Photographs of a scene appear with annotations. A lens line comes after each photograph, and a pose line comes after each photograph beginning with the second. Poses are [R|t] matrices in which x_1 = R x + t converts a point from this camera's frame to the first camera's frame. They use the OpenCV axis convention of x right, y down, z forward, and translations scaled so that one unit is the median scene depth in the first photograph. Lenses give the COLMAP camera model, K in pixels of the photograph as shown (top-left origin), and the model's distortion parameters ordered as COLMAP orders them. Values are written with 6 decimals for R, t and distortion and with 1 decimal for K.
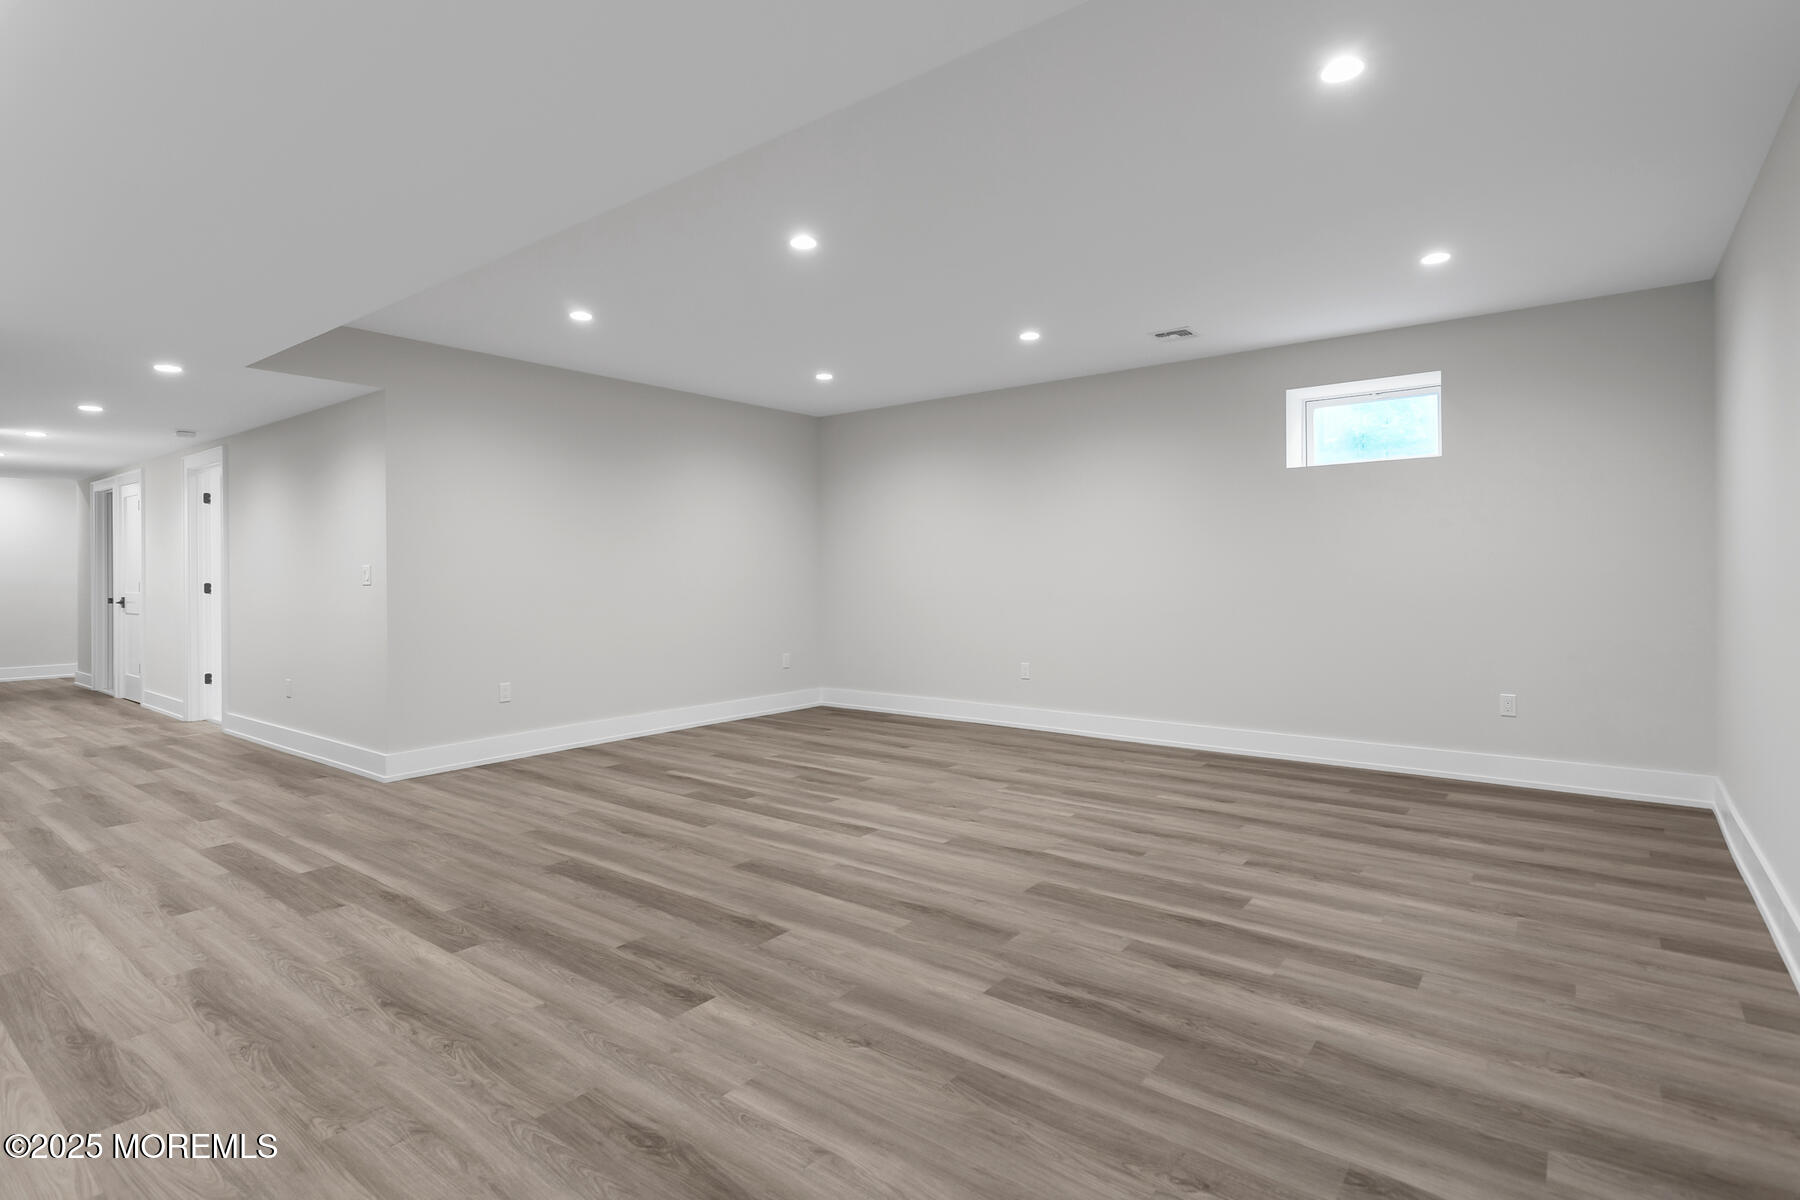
lens RADIAL K [[869.2, 0, 896.7], [0, 869.2, 564.1], [0, 0, 1]] dist [0.002182, -0.000221]
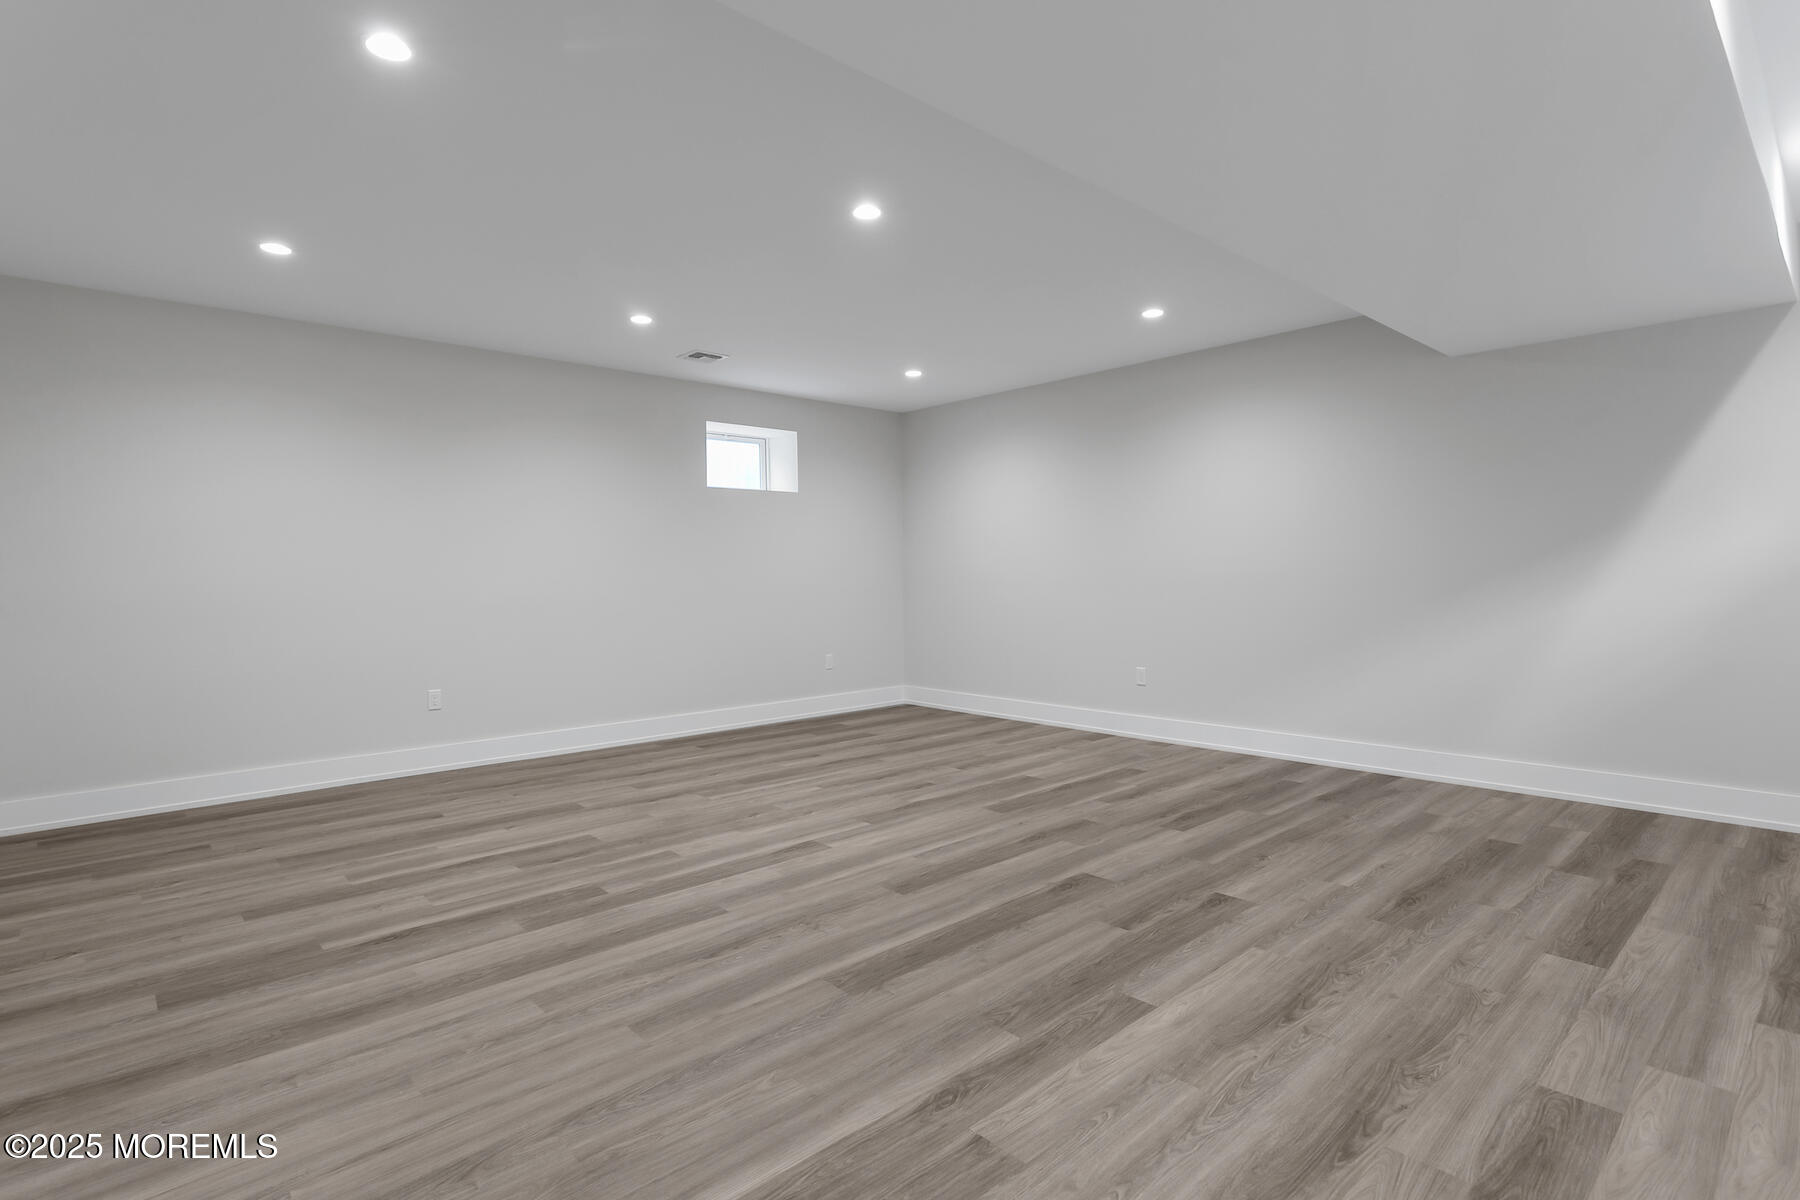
lens RADIAL K [[869.2, 0, 896.7], [0, 869.2, 564.1], [0, 0, 1]] dist [0.002182, -0.000221]
pose [[0.192505, 0.013672, 0.981201, -1.310433], [0.002920, 0.999891, -0.014506, 0.025316], [-0.981292, 0.005657, 0.192444, 1.014844]]
